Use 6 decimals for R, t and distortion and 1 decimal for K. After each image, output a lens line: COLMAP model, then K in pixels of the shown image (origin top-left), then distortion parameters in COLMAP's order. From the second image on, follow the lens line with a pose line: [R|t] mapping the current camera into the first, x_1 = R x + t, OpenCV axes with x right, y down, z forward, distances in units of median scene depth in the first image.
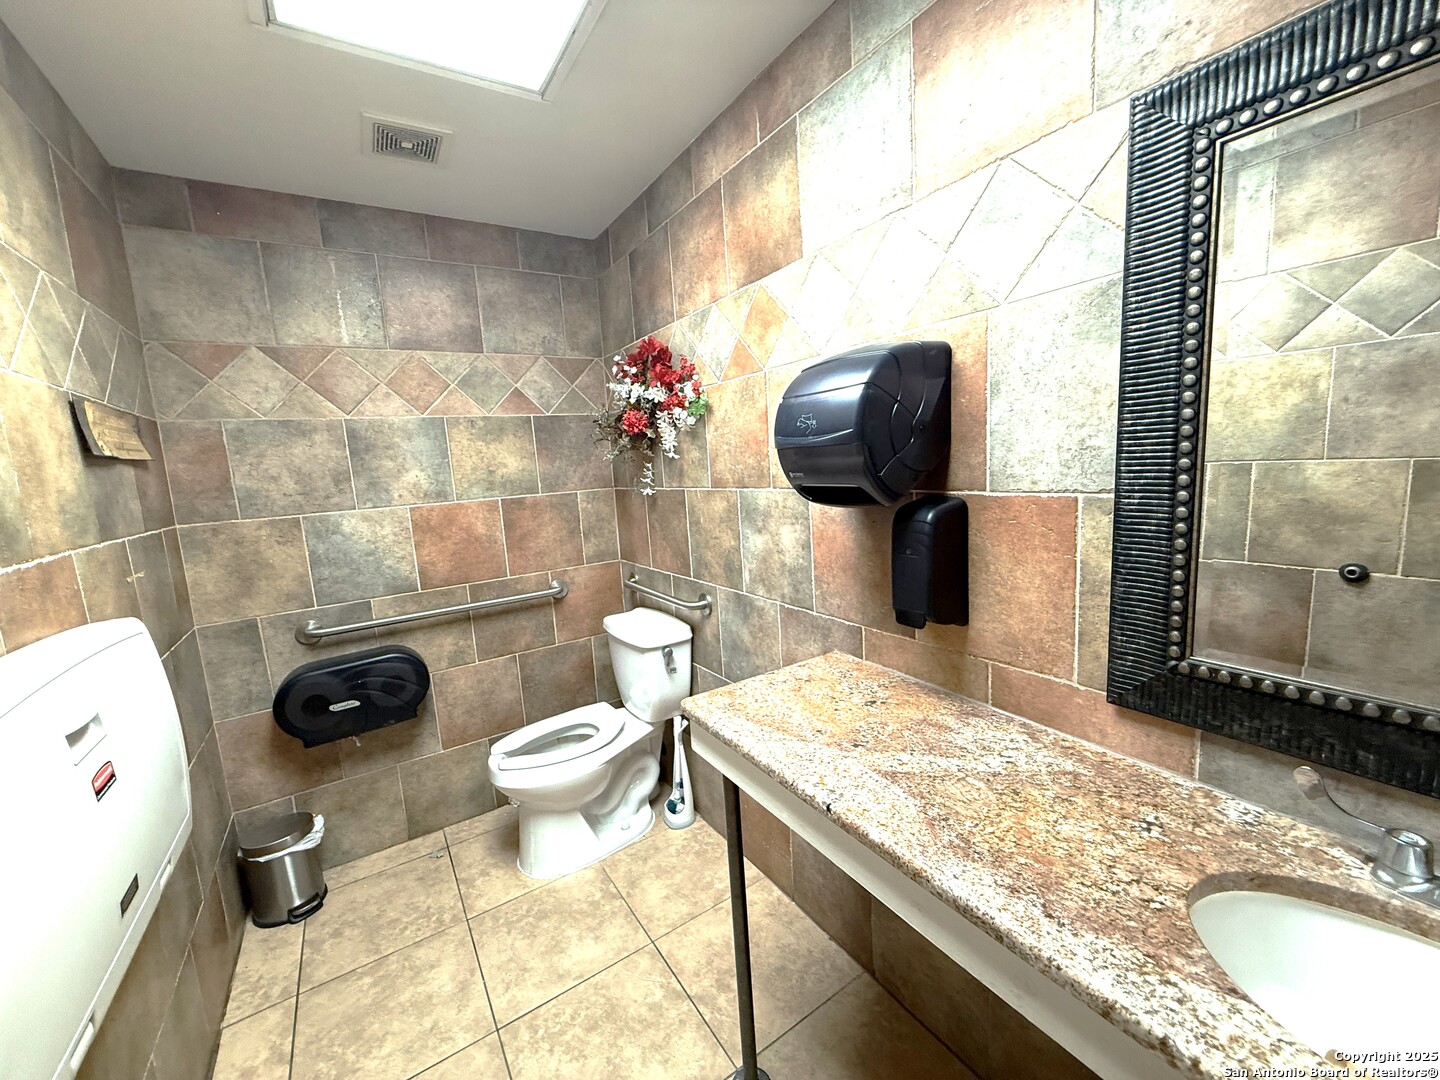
lens RADIAL K [[579.7, 0, 723.5], [0, 579.7, 547.6], [0, 0, 1]] dist [-0.011721, -0.000361]
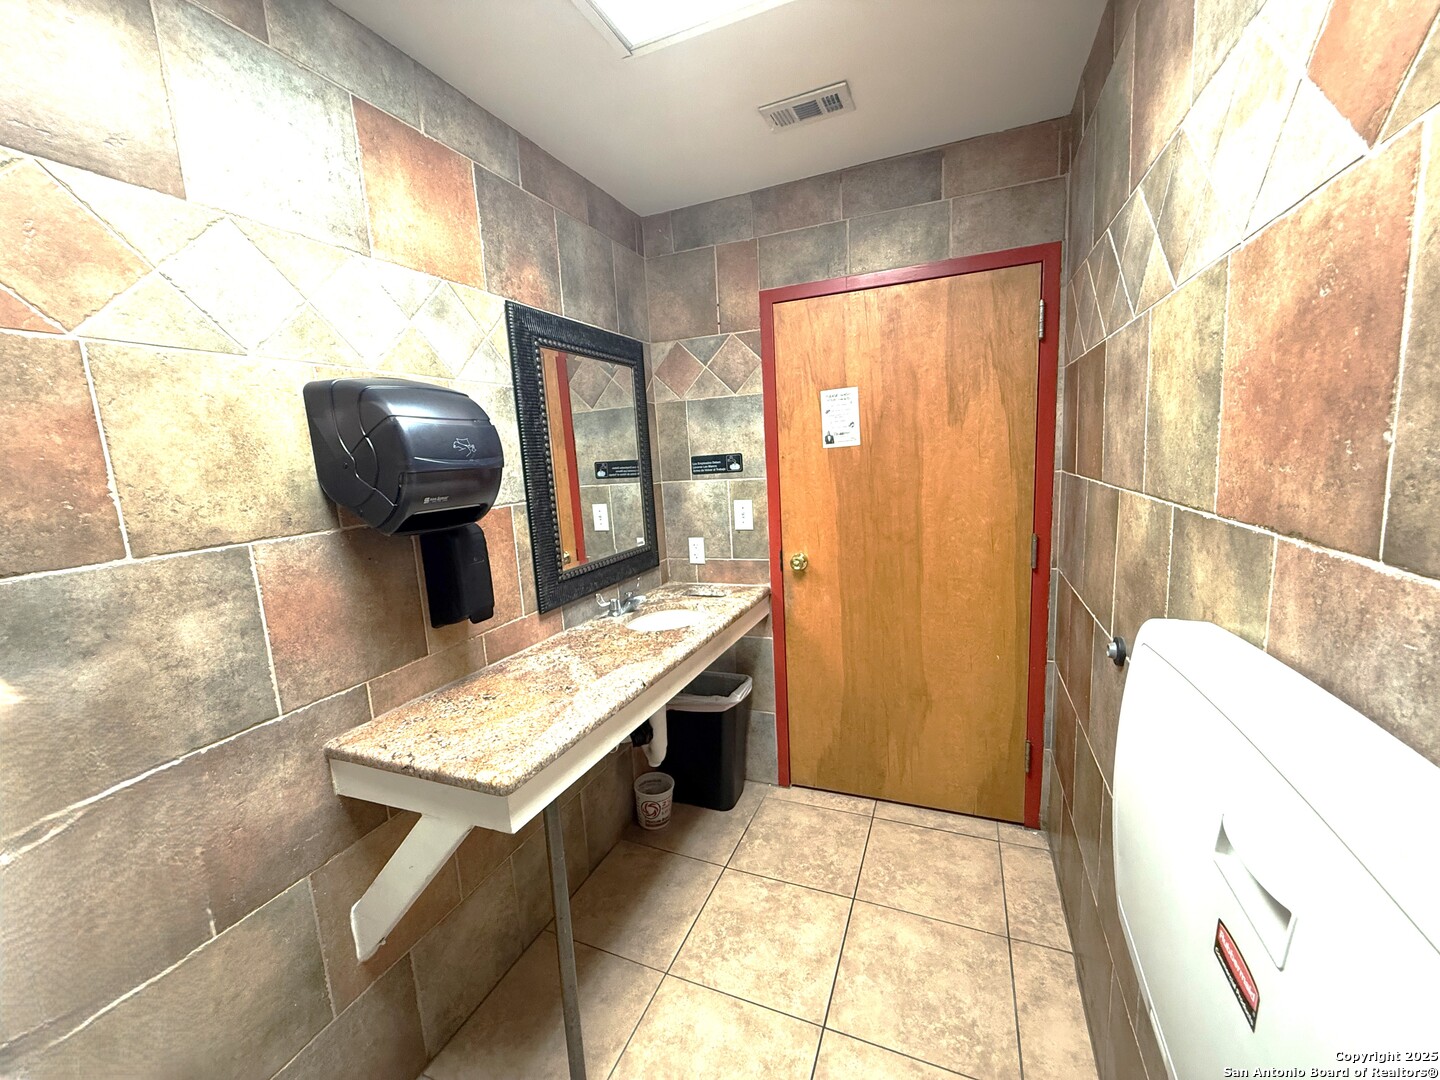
lens RADIAL K [[579.7, 0, 723.5], [0, 579.7, 547.6], [0, 0, 1]] dist [-0.011721, -0.000361]
pose [[-0.579287, -0.036973, 0.814285, -1.092010], [0.212526, 0.957568, 0.194671, -0.160834], [-0.786930, 0.285827, -0.546849, 1.393313]]
